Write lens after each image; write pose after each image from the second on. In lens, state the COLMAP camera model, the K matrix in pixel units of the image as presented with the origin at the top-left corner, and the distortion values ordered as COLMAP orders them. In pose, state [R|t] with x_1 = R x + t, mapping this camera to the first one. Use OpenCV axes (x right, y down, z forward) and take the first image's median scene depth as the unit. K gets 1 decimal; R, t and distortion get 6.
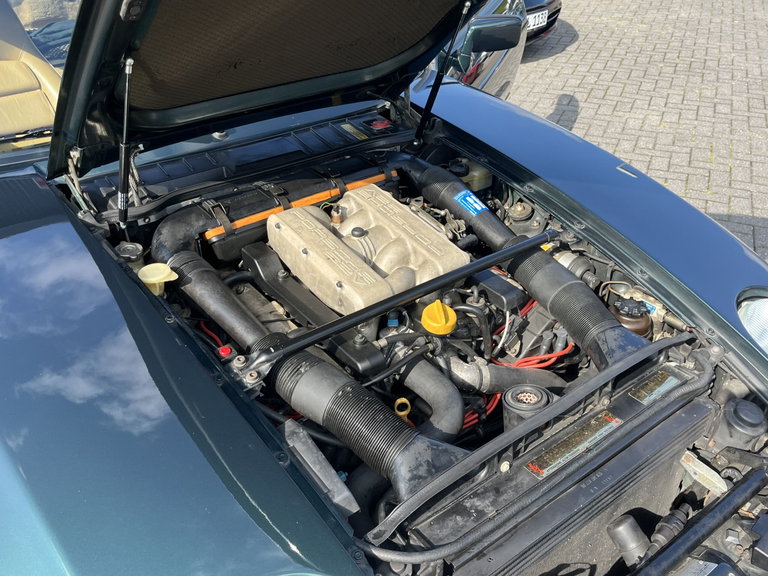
lens RADIAL K [[667.0, 0, 379.2], [0, 667.0, 288.0], [0, 0, 1]] dist [0.041600, -0.049029]
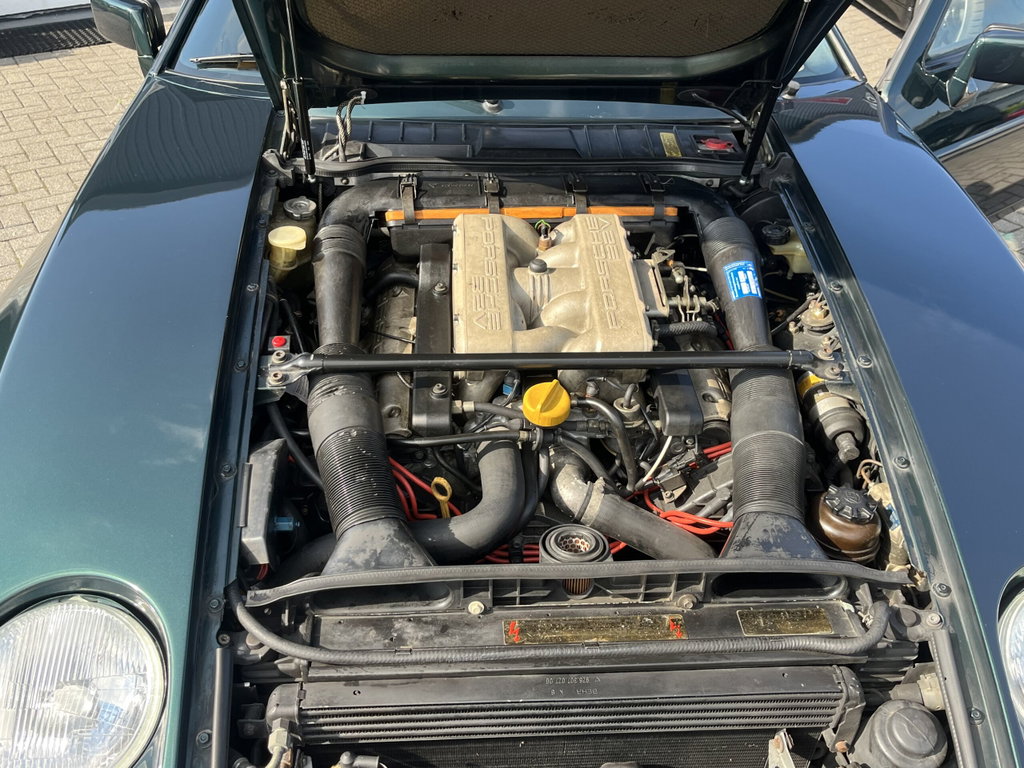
lens RADIAL K [[889.3, 0, 508.9], [0, 889.3, 386.5], [0, 0, 1]] dist [0.041600, -0.049029]
pose [[0.837983, 0.349476, -0.419107, 0.408807], [-0.328090, 0.936367, 0.124798, -0.071465], [0.436052, 0.032926, 0.899319, 0.095591]]
